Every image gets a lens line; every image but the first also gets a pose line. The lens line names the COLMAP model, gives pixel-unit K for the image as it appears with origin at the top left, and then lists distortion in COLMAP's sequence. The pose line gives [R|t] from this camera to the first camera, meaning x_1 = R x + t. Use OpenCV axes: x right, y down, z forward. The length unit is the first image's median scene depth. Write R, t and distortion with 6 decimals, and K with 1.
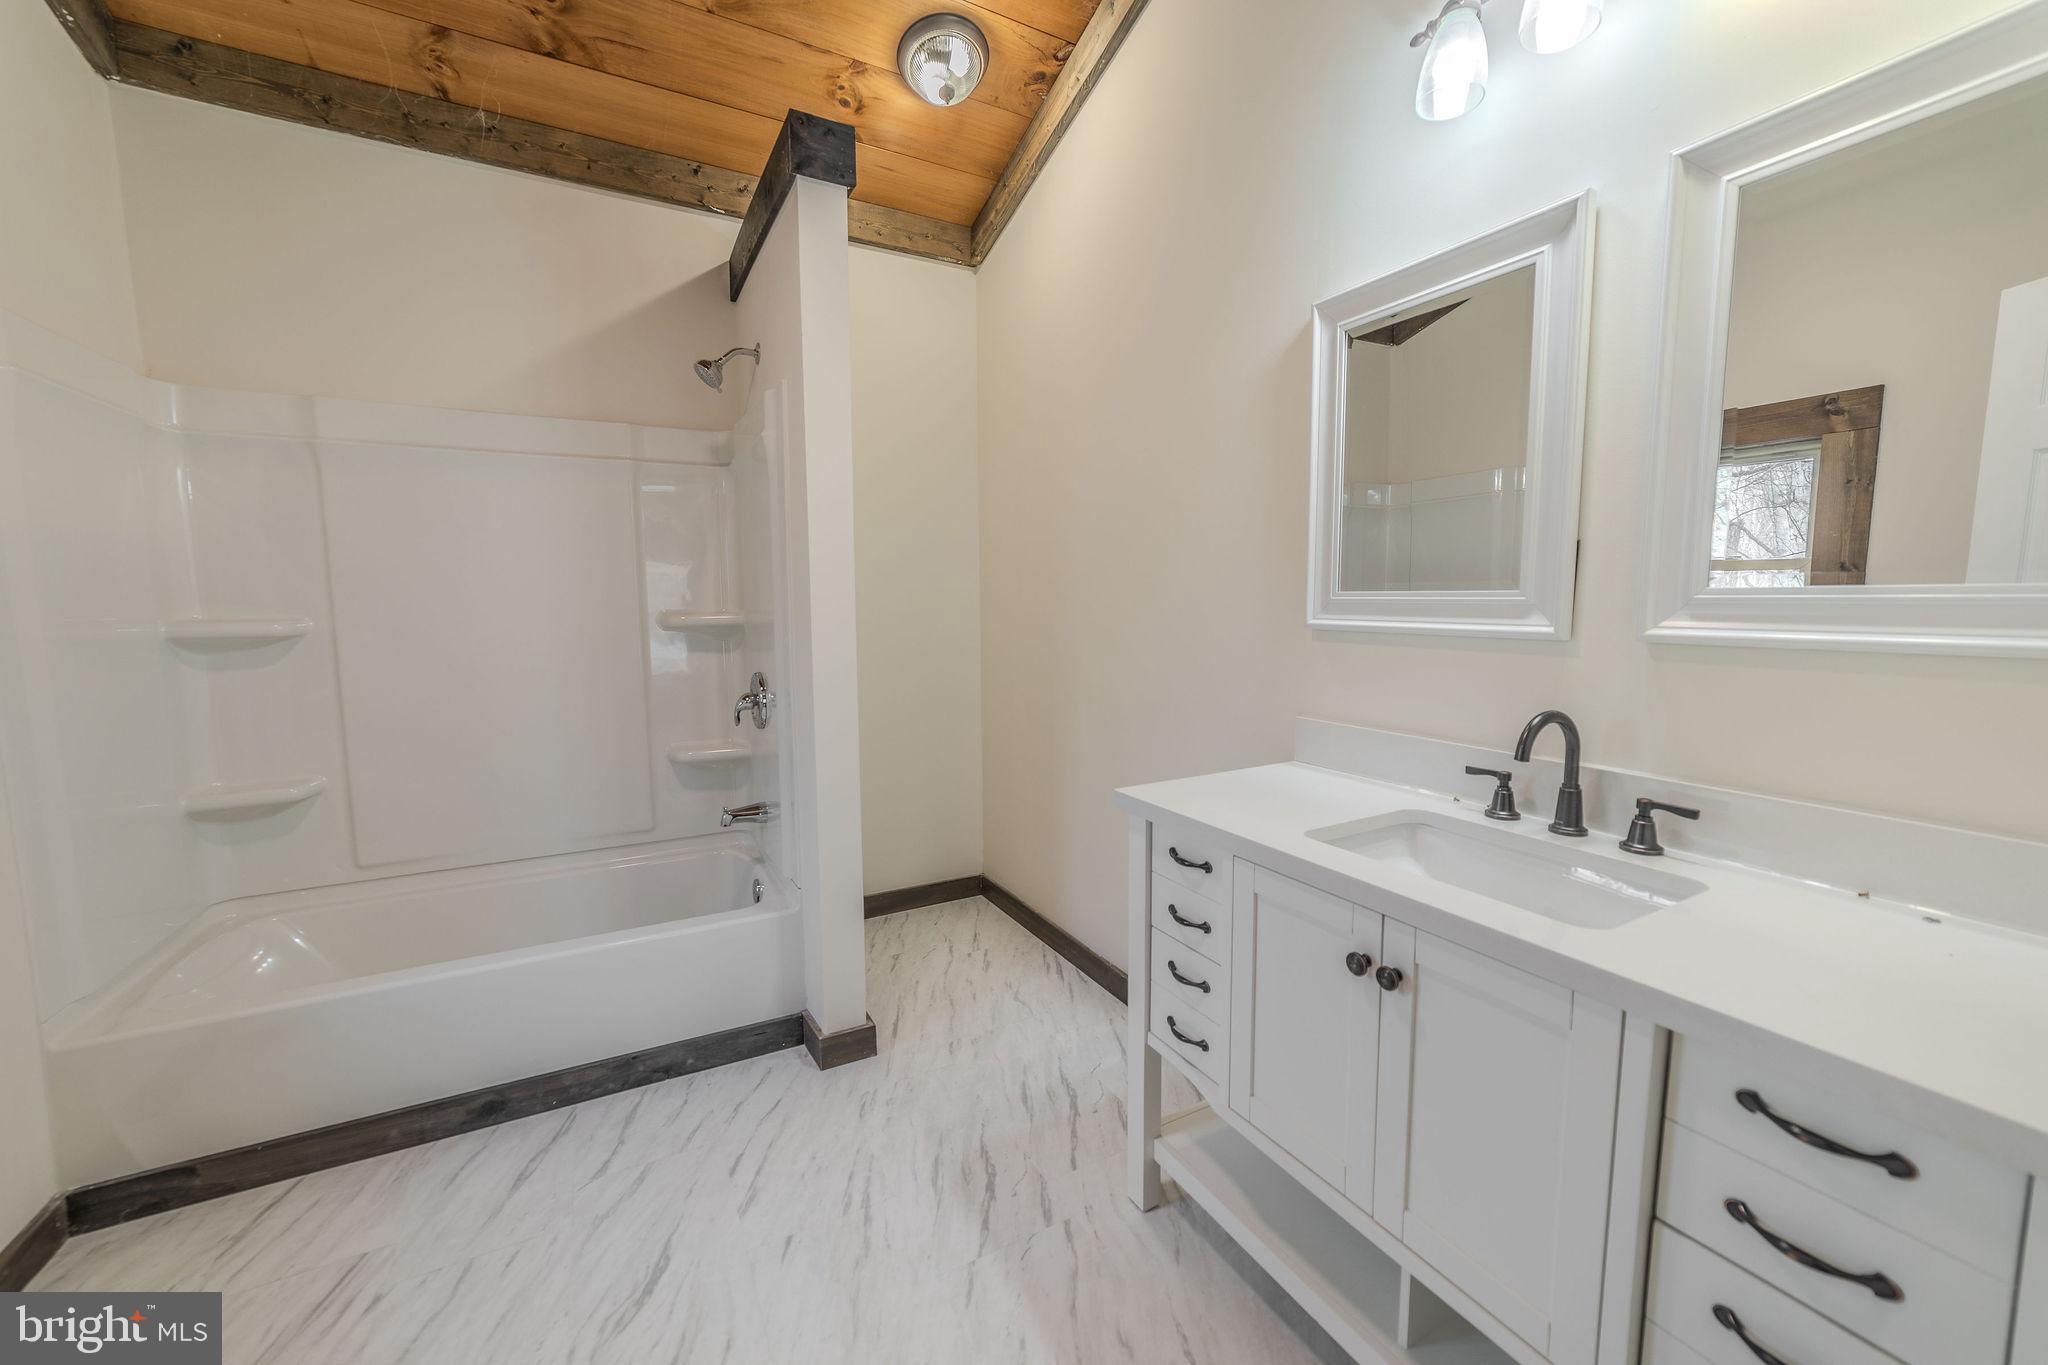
lens RADIAL K [[822.5, 0, 1024.0], [0, 822.5, 682.5], [0, 0, 1]] dist [-0.025646, 0.000039]
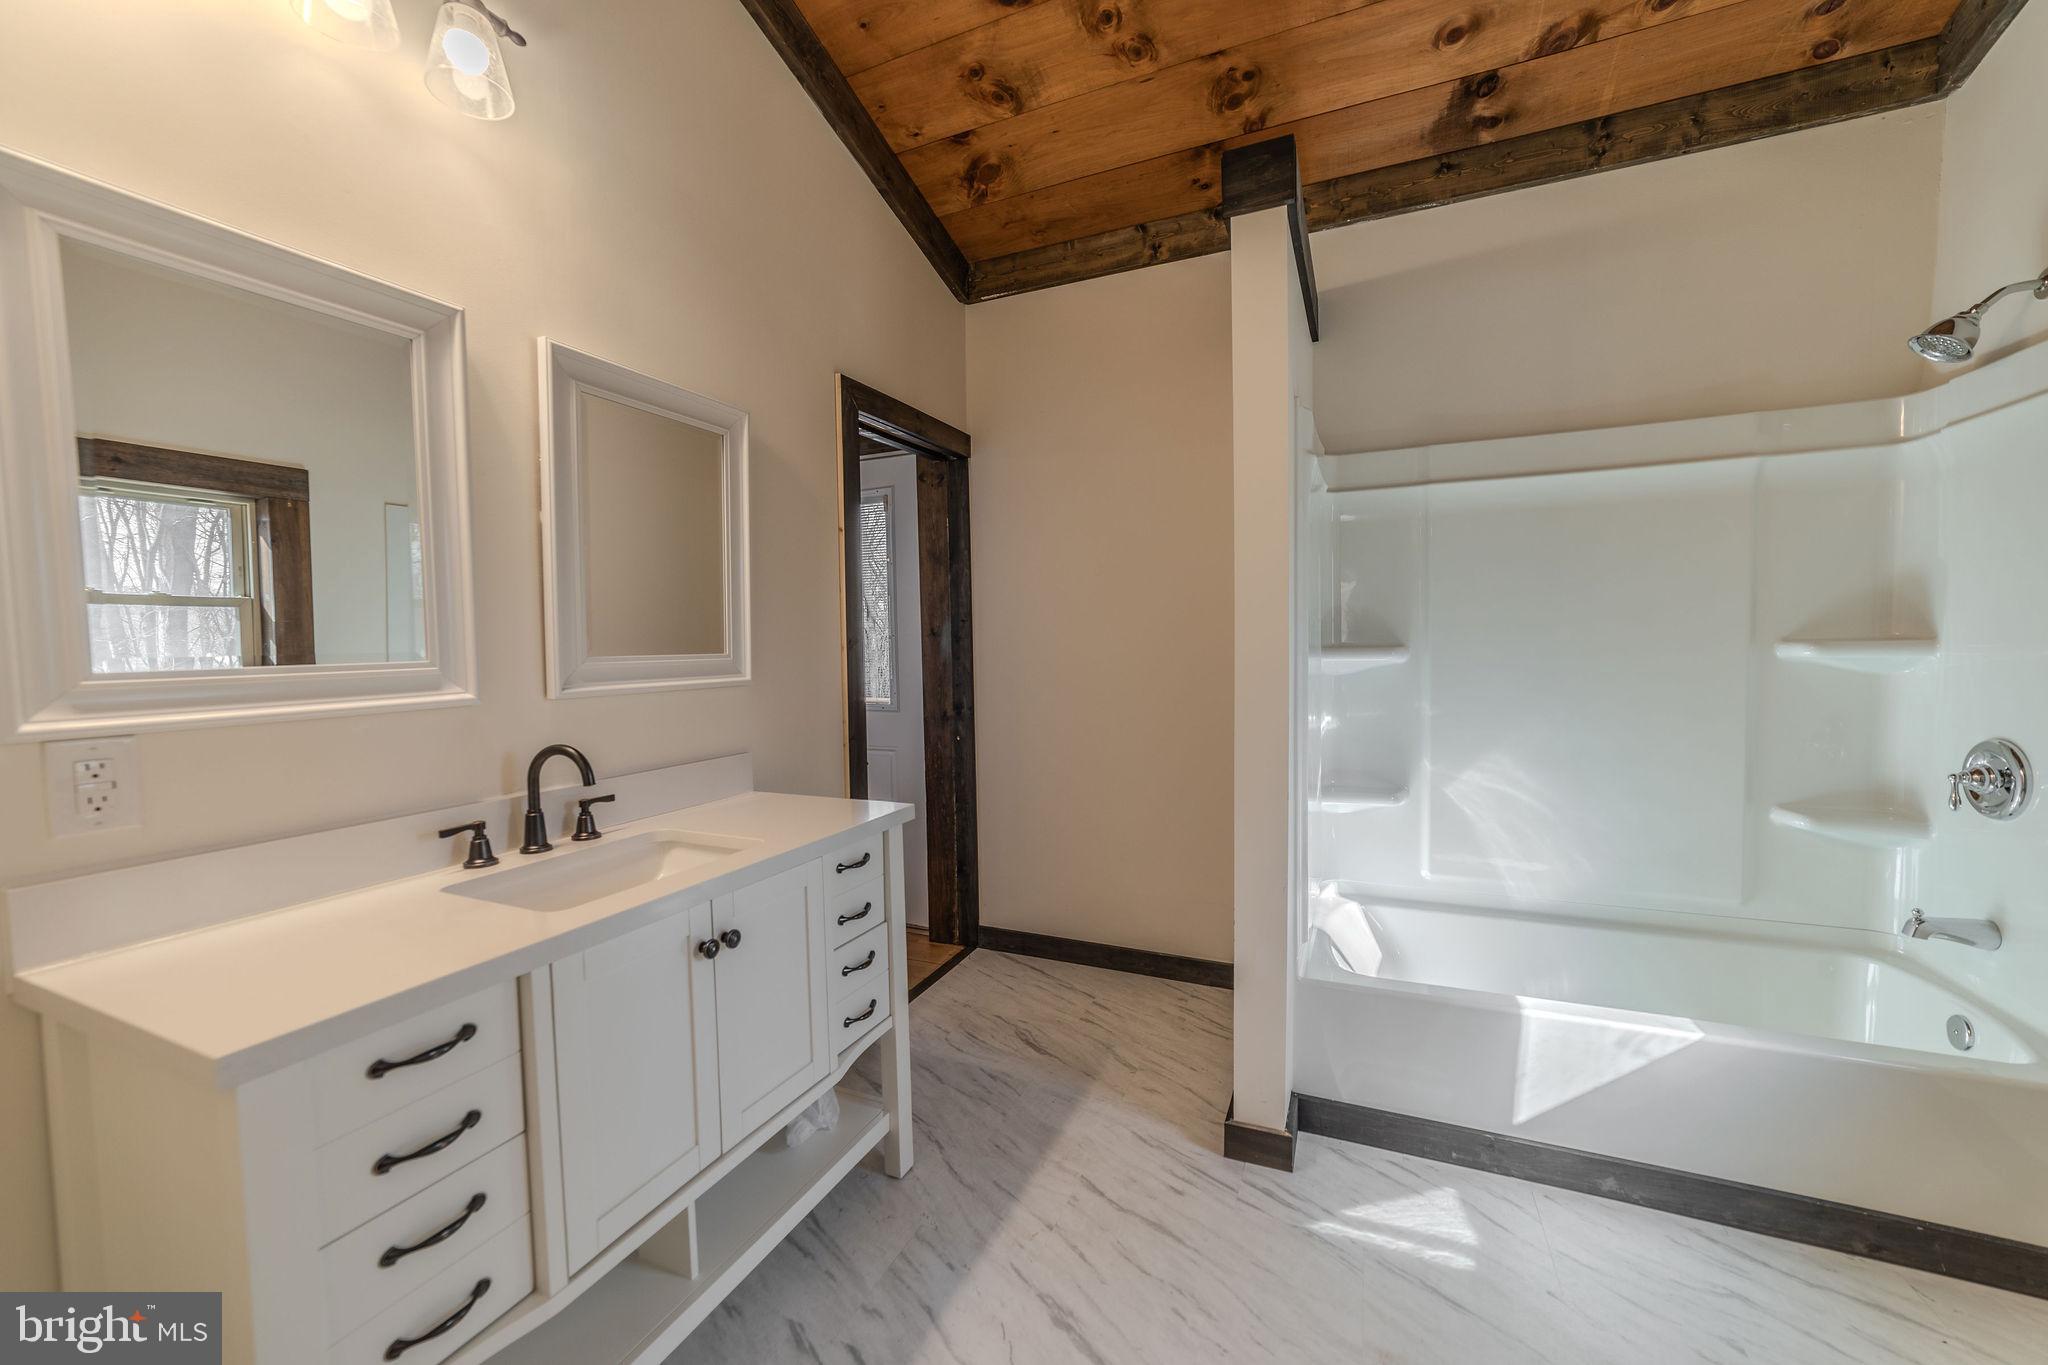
lens RADIAL K [[787.7, 0, 1022.4], [0, 787.7, 680.3], [0, 0, 1]] dist [-0.023146, 0.009113]
pose [[-0.593691, -0.032004, 0.804056, -0.691415], [0.108010, 0.986998, 0.119037, -0.125747], [-0.797411, 0.157517, -0.582515, 1.057930]]
